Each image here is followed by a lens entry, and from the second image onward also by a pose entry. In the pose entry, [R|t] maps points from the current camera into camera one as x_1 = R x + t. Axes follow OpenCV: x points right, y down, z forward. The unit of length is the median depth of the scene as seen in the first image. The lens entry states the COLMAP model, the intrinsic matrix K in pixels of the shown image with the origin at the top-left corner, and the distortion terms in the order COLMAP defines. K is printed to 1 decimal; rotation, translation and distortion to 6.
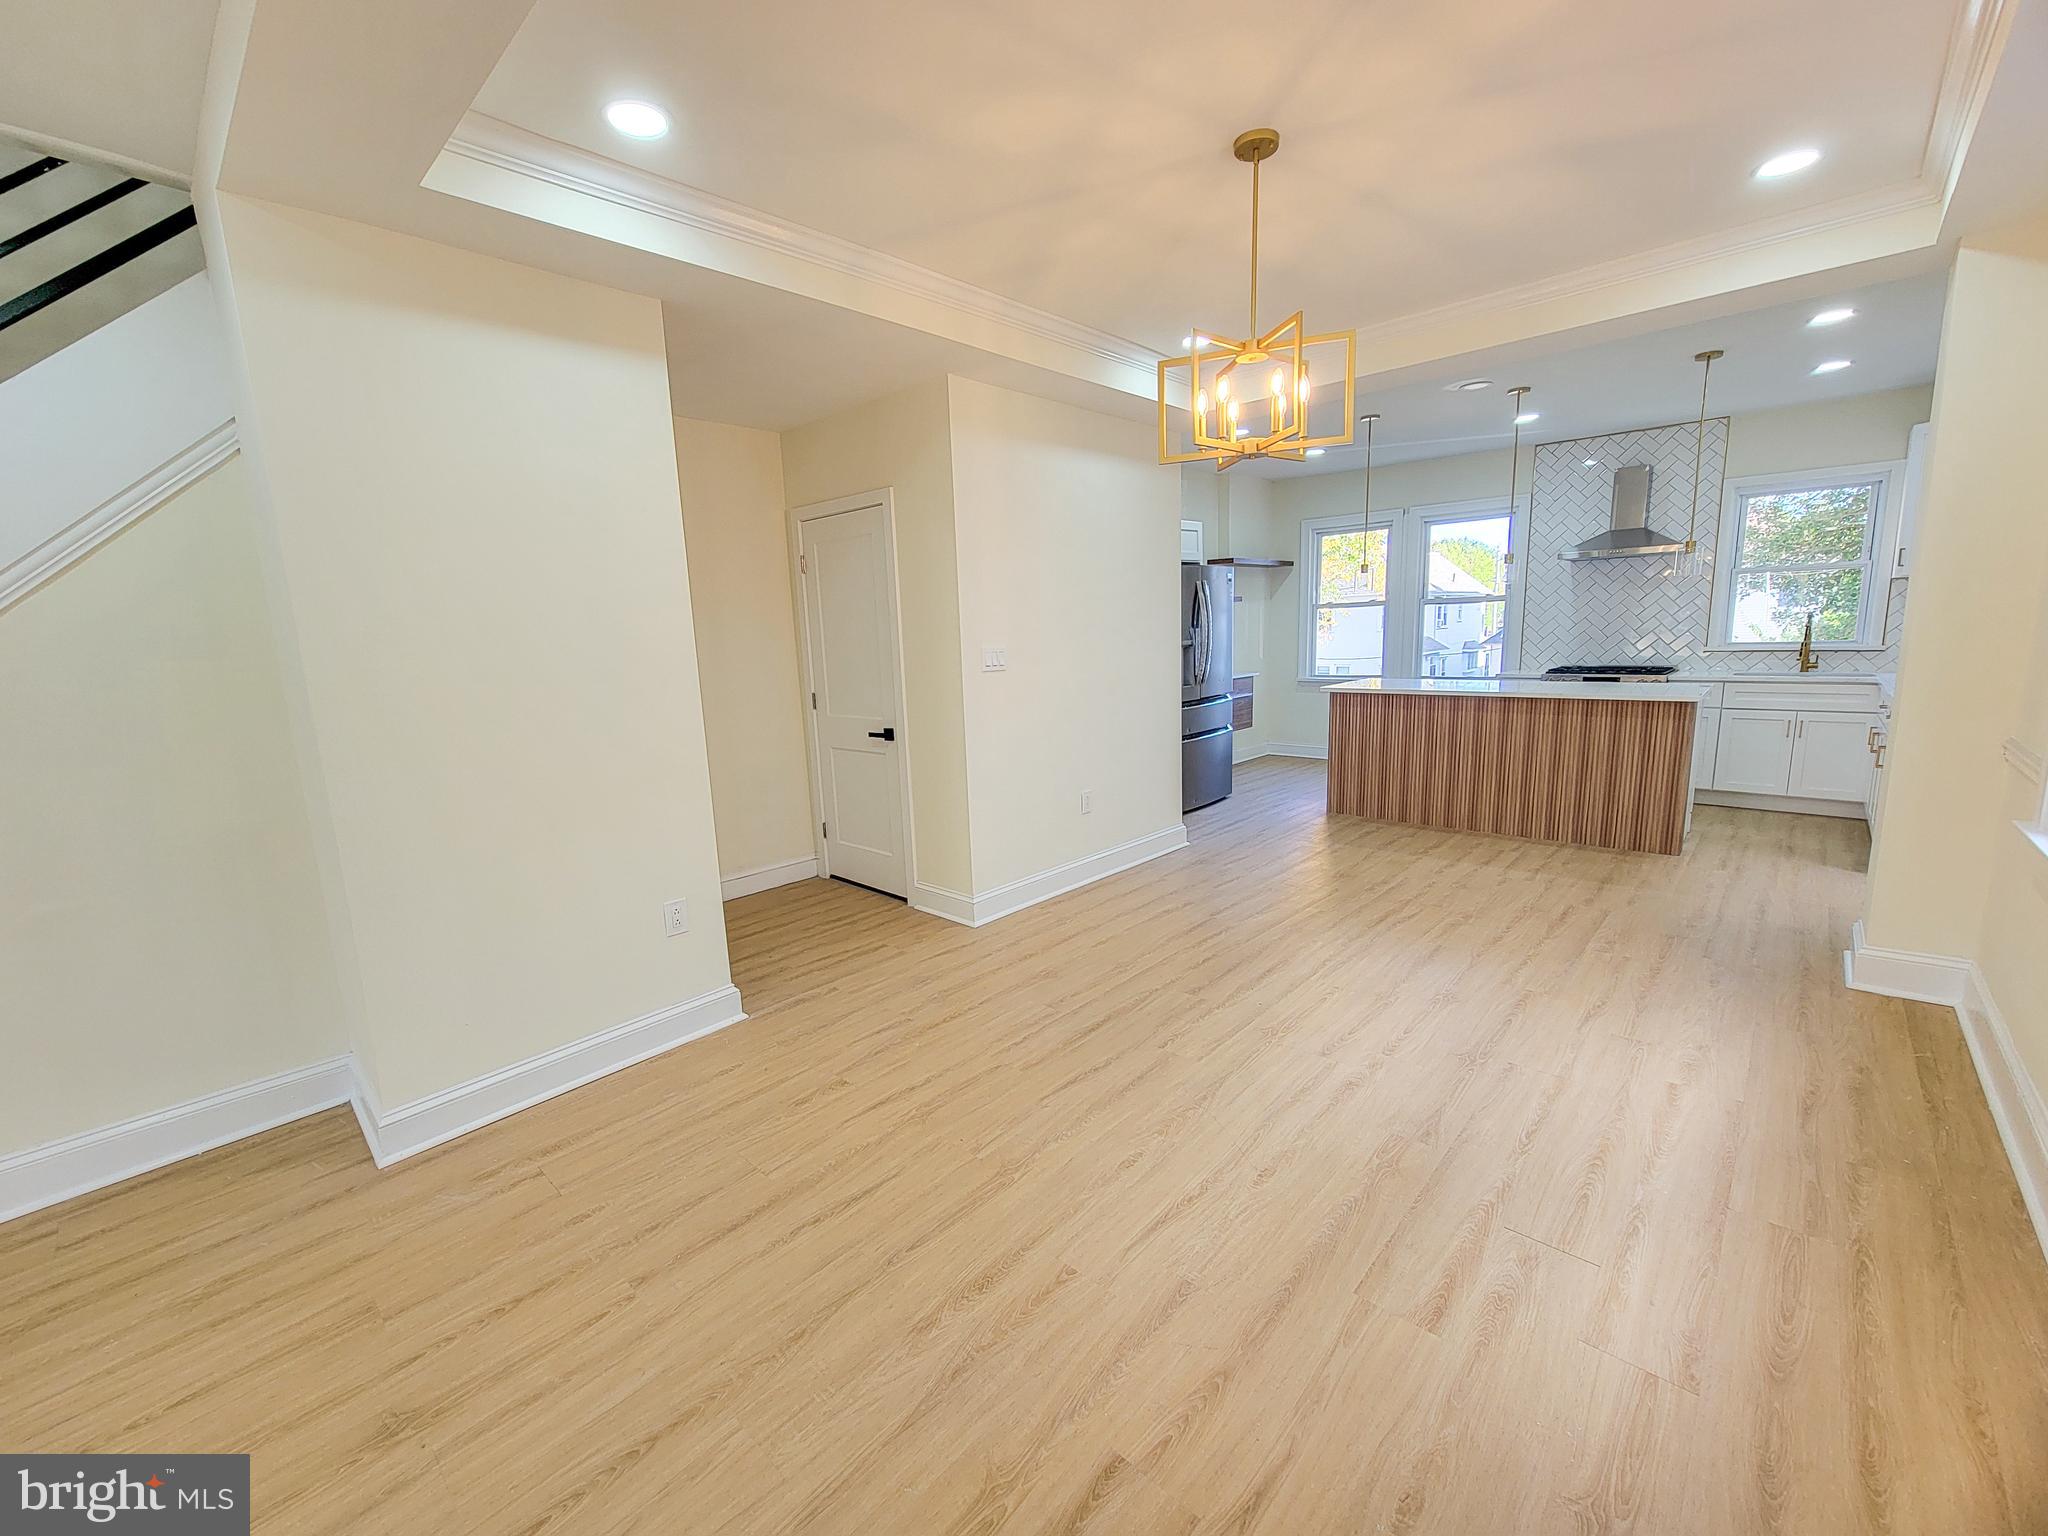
lens RADIAL K [[824.5, 0, 1028.3], [0, 824.5, 759.8], [0, 0, 1]] dist [0.003387, 0.000200]
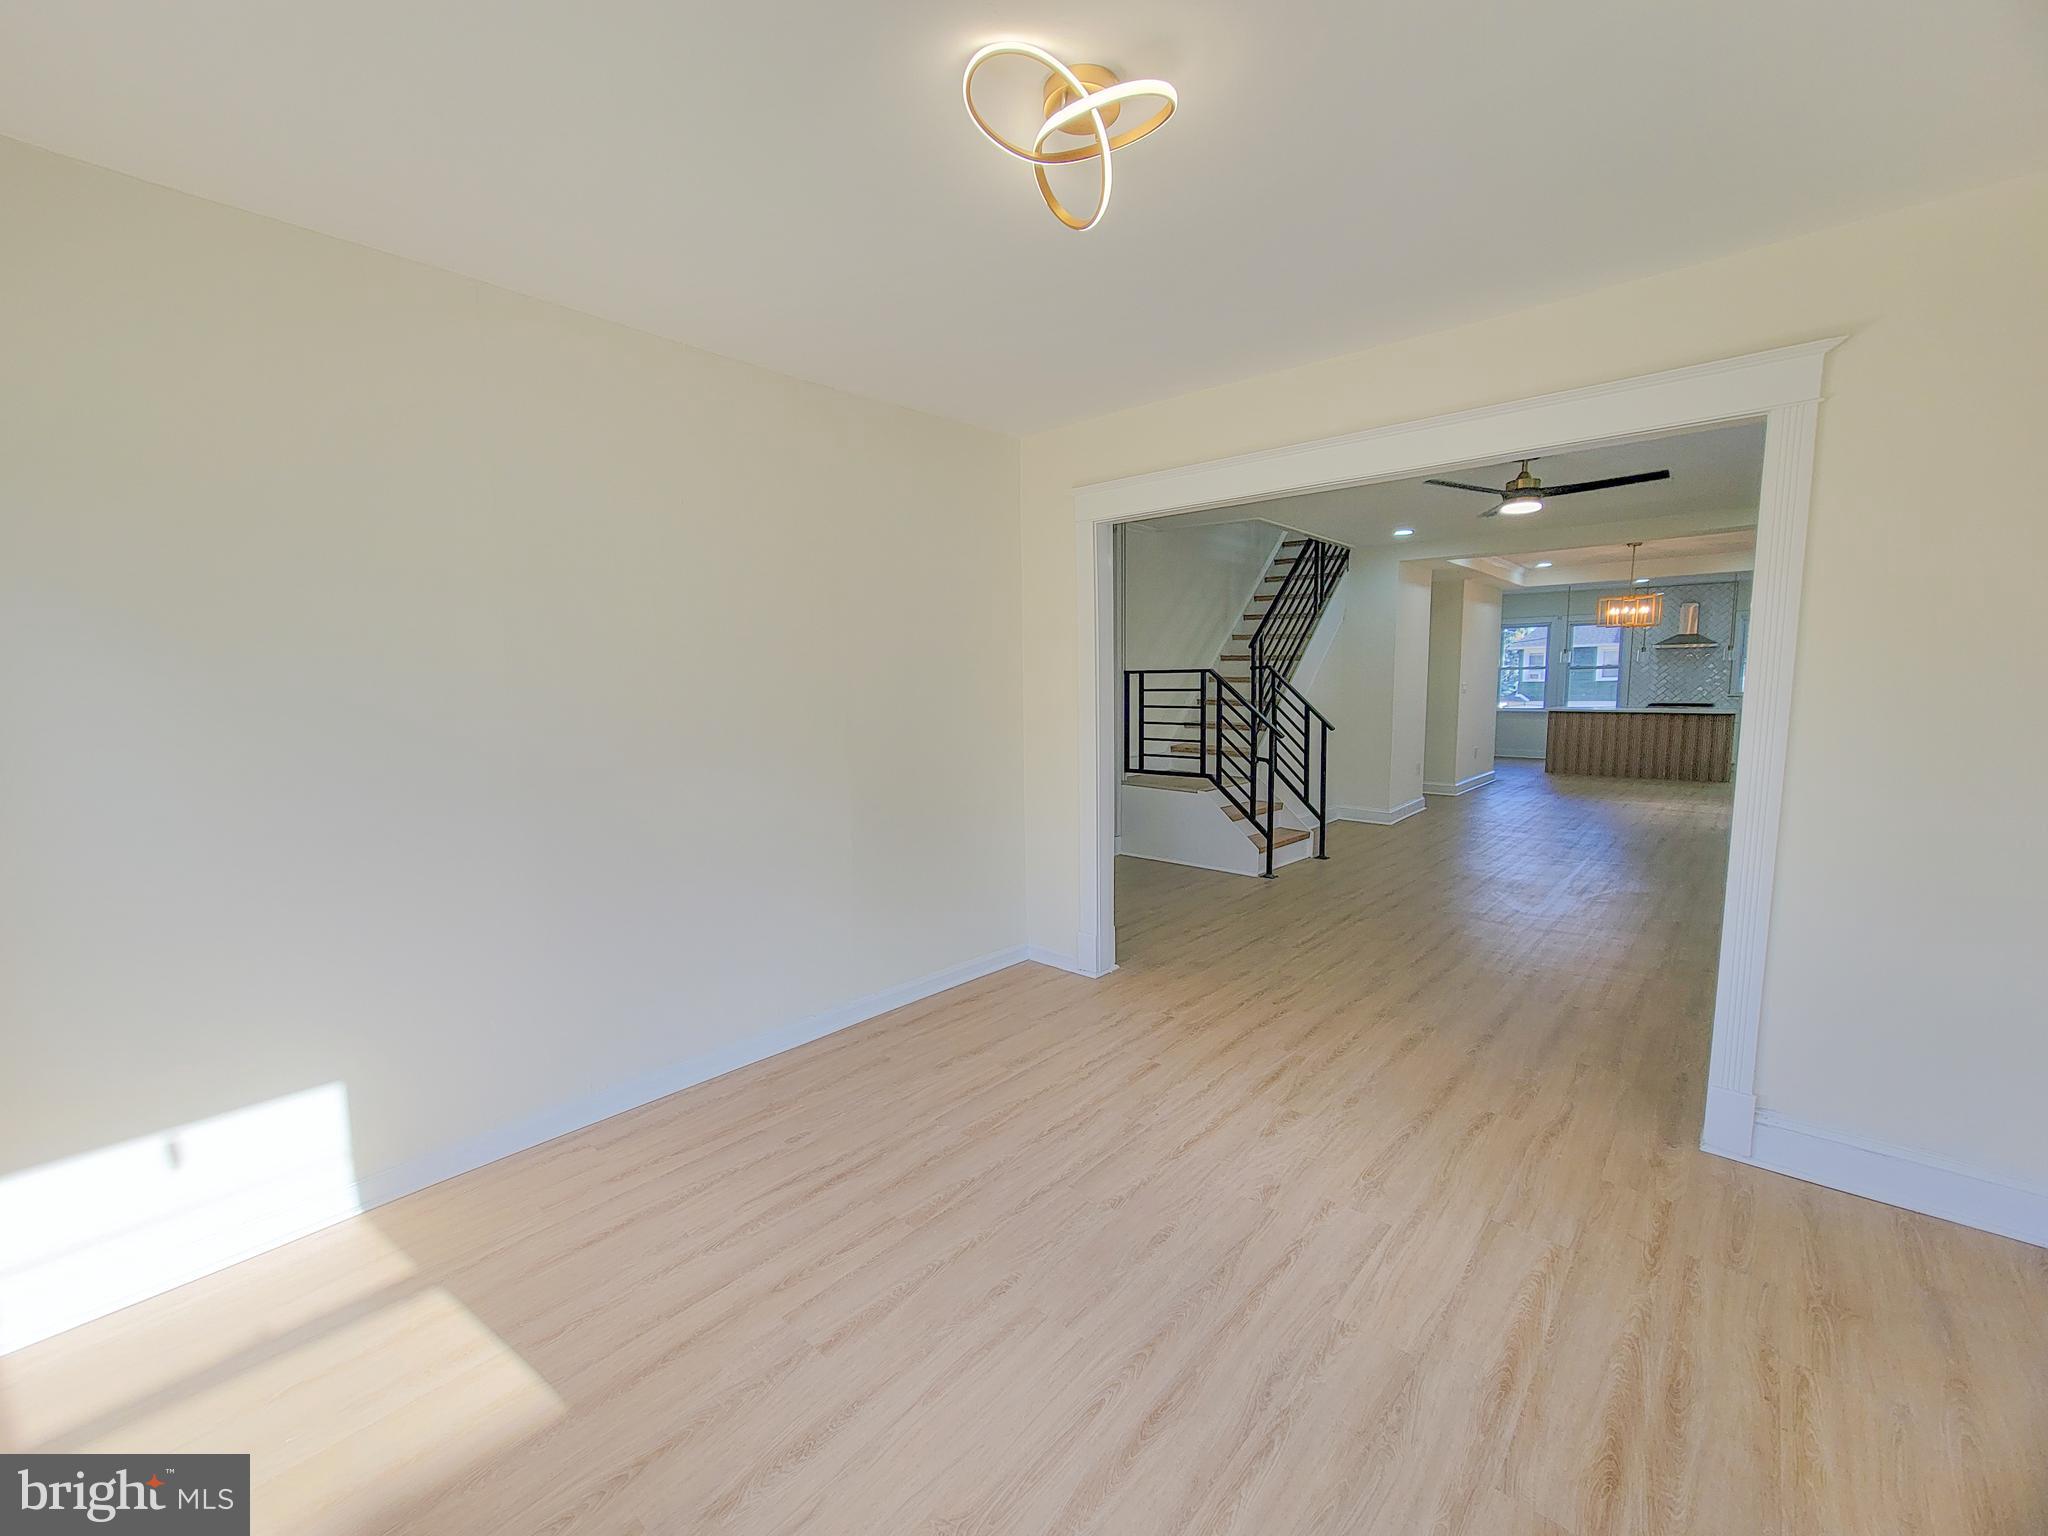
lens RADIAL K [[824.5, 0, 1016.3], [0, 824.5, 789.4], [0, 0, 1]] dist [0.003387, 0.000200]
pose [[0.997976, 0.033491, 0.054061, -1.231127], [-0.031510, 0.998815, -0.037090, 0.270884], [-0.055239, 0.035312, 0.997849, -1.102037]]
